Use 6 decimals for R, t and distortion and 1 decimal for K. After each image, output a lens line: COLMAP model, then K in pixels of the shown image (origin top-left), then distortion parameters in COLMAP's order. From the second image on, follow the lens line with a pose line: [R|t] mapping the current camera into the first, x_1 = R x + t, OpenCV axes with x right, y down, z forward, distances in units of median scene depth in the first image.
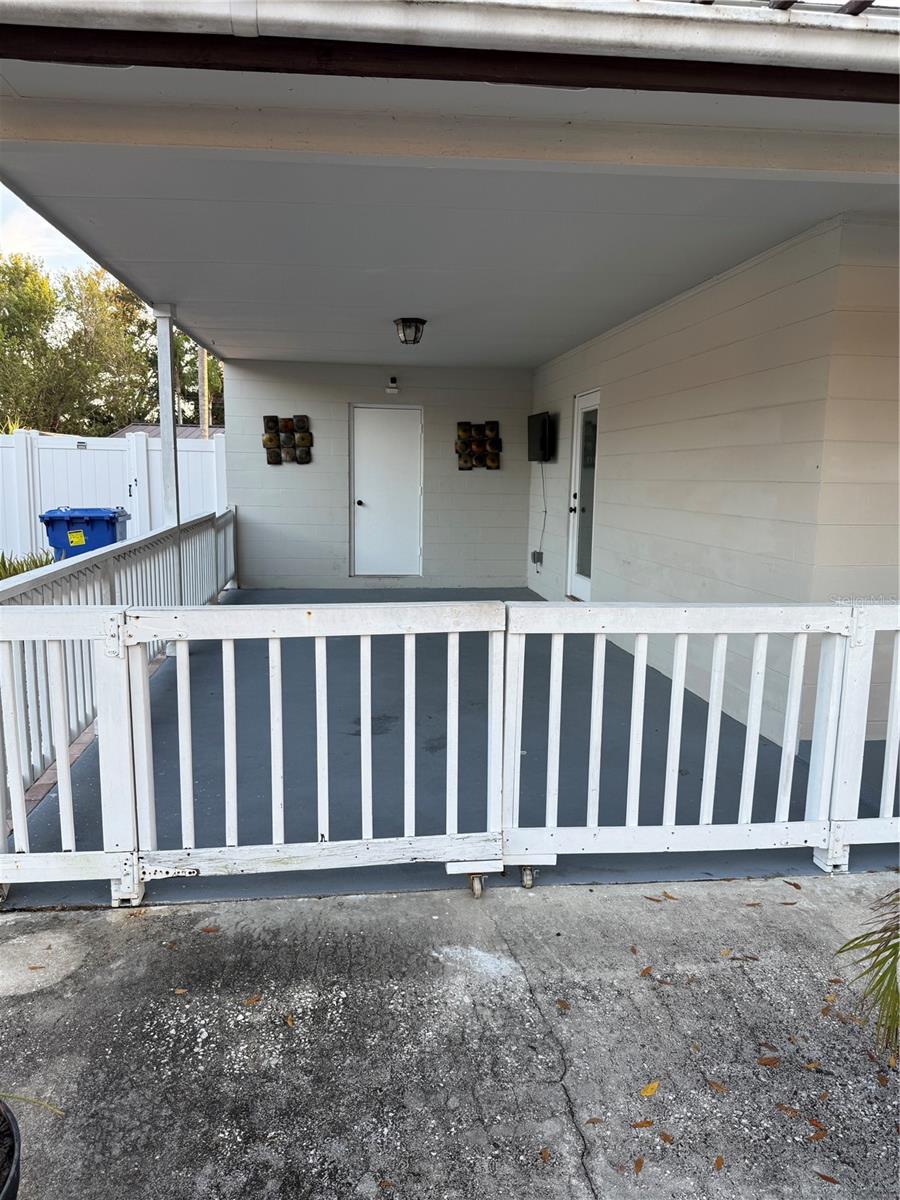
lens RADIAL K [[845.4, 0, 450.0], [0, 845.4, 605.3], [0, 0, 1]] dist [0.128686, -0.212911]
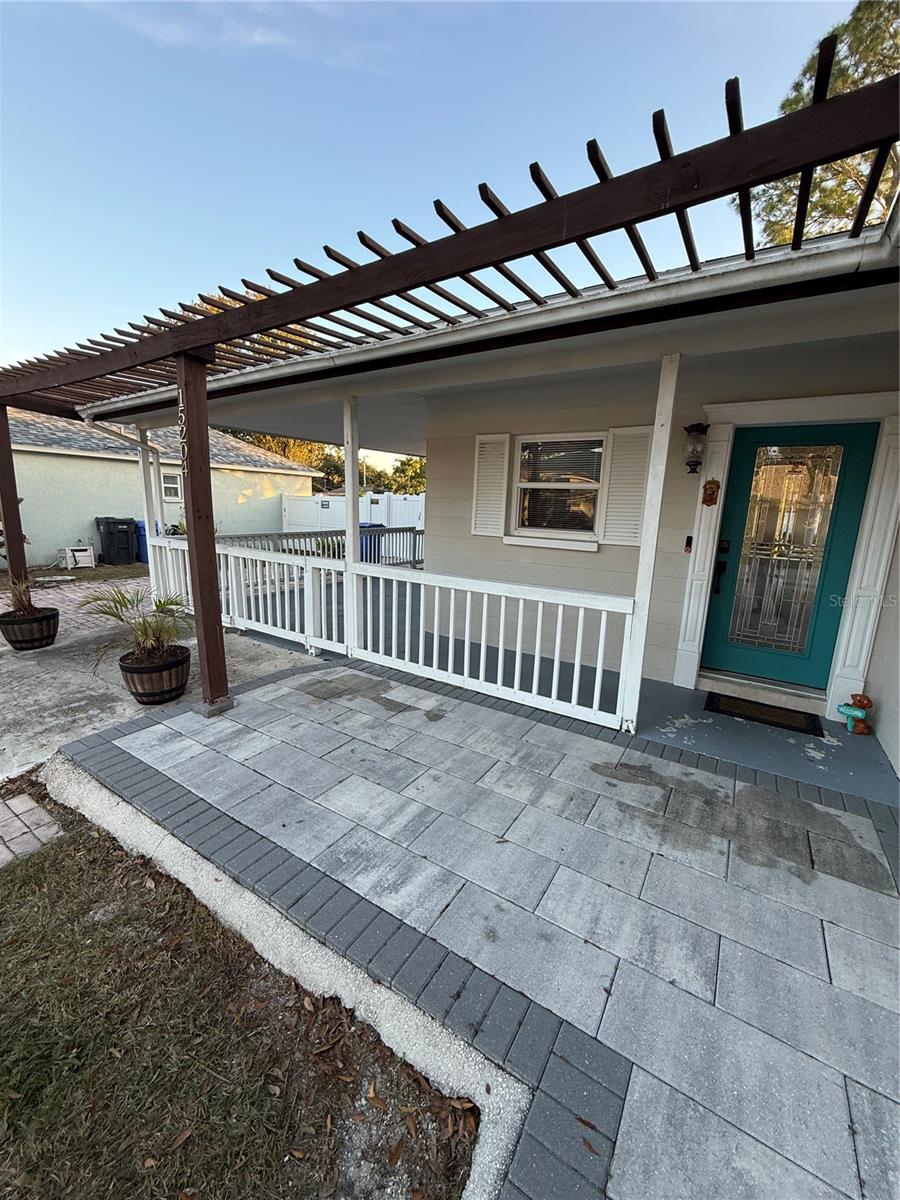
lens RADIAL K [[460.5, 0, 450.6], [0, 460.5, 606.3], [0, 0, 1]] dist [-0.000016, -0.005041]
pose [[0.766892, 0.147071, -0.624697, 0.802789], [-0.116843, 0.989116, 0.089426, -0.016042], [0.631050, 0.004412, 0.775729, 0.059408]]
